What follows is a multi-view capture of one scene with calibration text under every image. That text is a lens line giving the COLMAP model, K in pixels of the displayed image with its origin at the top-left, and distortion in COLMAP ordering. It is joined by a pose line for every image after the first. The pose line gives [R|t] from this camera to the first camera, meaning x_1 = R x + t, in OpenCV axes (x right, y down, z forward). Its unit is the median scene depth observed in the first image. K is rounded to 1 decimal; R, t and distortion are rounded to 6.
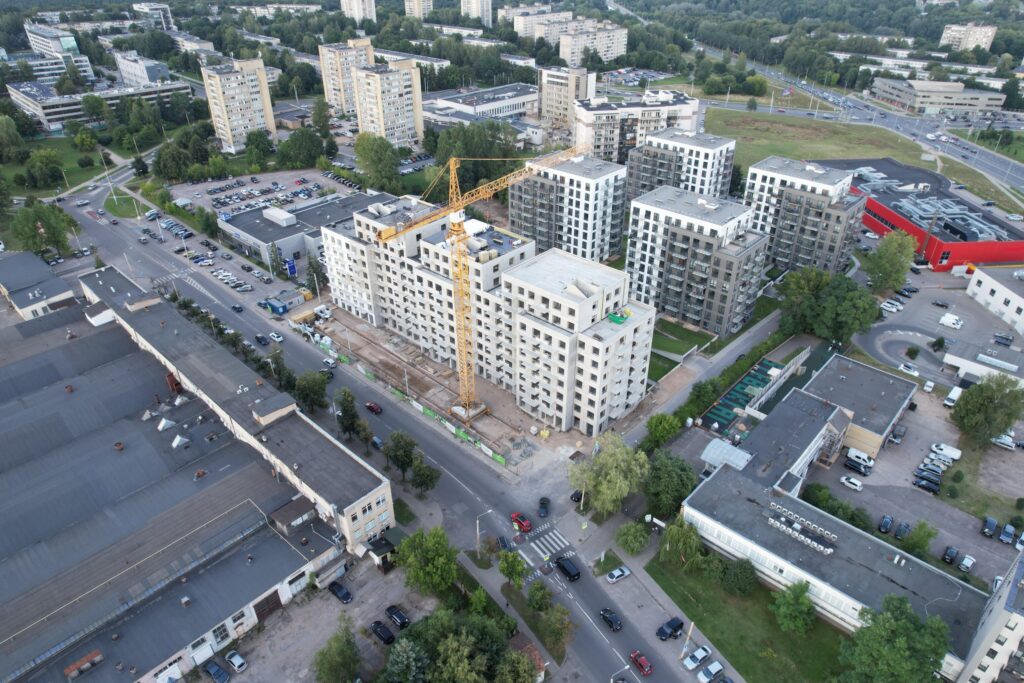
lens RADIAL K [[644.1, 0, 514.1], [0, 644.1, 341.4], [0, 0, 1]] dist [-0.004405, -0.000688]
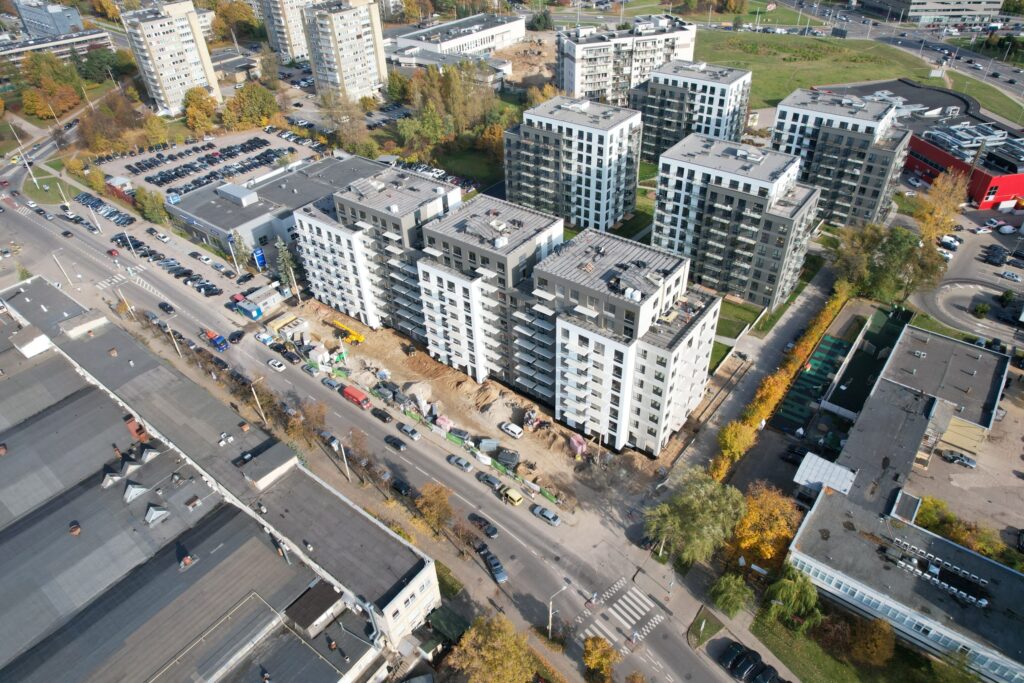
lens RADIAL K [[650.4, 0, 514.1], [0, 650.4, 340.8], [0, 0, 1]] dist [-0.049054, 0.065878]
pose [[0.995997, -0.075823, 0.047345, -0.058918], [0.070995, 0.992802, 0.096457, -0.062863], [-0.054318, -0.092709, 0.994210, 0.121067]]
